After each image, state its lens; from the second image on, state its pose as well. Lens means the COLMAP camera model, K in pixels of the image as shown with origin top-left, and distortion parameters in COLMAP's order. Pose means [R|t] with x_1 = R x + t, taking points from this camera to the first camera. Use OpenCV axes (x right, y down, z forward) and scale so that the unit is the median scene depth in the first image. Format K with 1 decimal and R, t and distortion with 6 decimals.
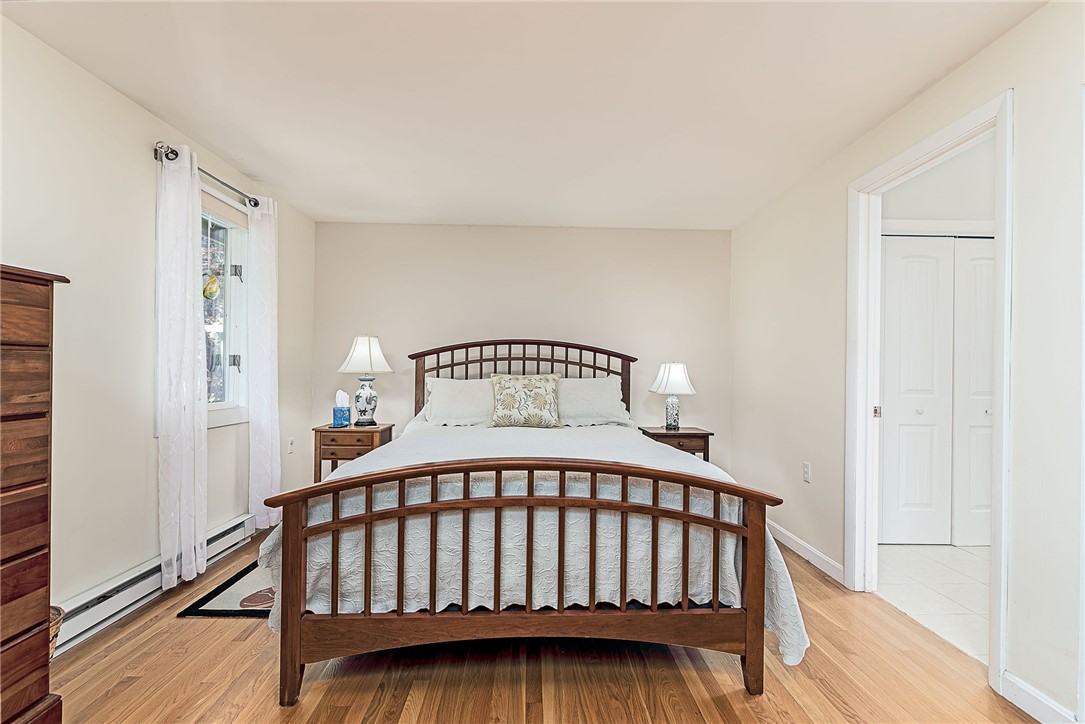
lens RADIAL K [[502.2, 0, 543.6], [0, 502.2, 371.3], [0, 0, 1]] dist [0.003768, -0.002382]
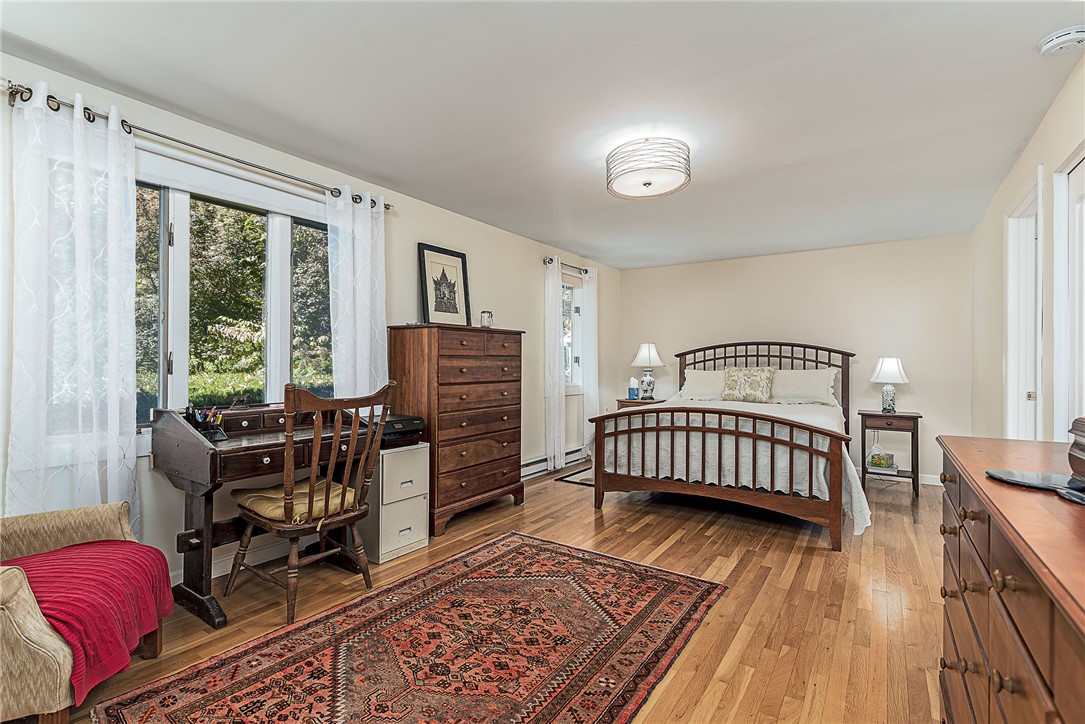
lens RADIAL K [[502.2, 0, 543.3], [0, 502.2, 363.5], [0, 0, 1]] dist [0.003768, -0.002382]
pose [[0.815618, -0.007764, -0.578539, 0.401331], [0.003886, 0.999961, -0.007941, 0.007241], [0.578578, 0.004229, 0.815616, -0.656529]]
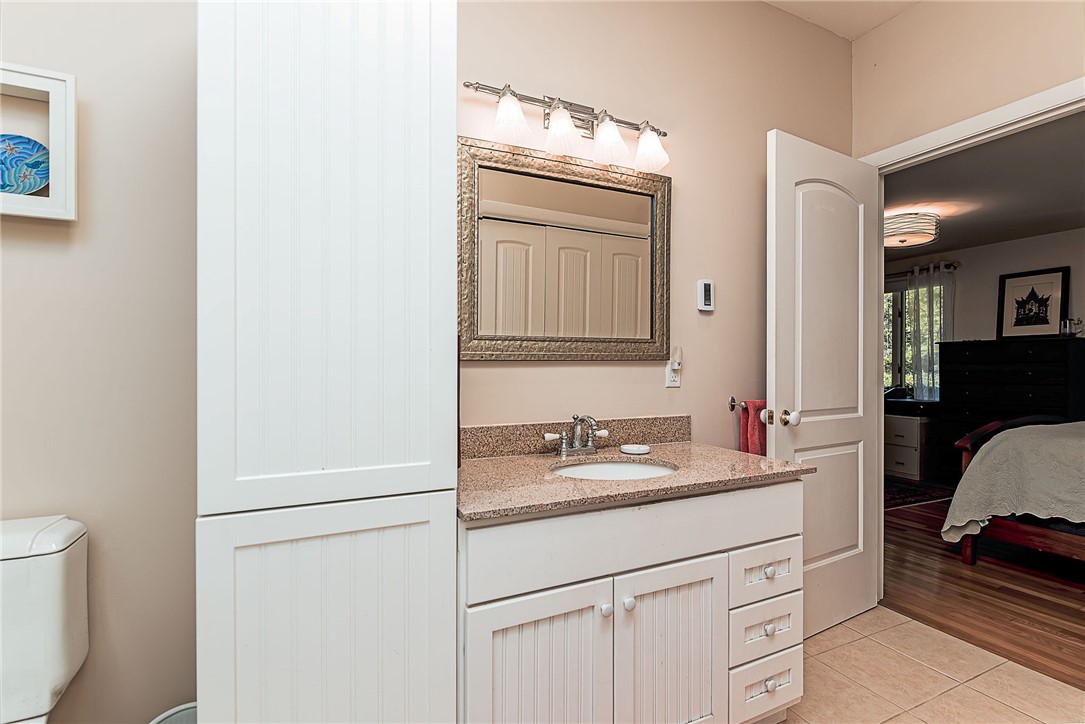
lens RADIAL K [[502.2, 0, 542.5], [0, 502.2, 364.2], [0, 0, 1]] dist [0.003768, -0.002382]
pose [[-0.910350, -0.010352, -0.413709, 1.767940], [-0.010148, 0.999945, -0.002689, 0.000204], [0.413714, 0.001751, -0.910405, 1.570362]]
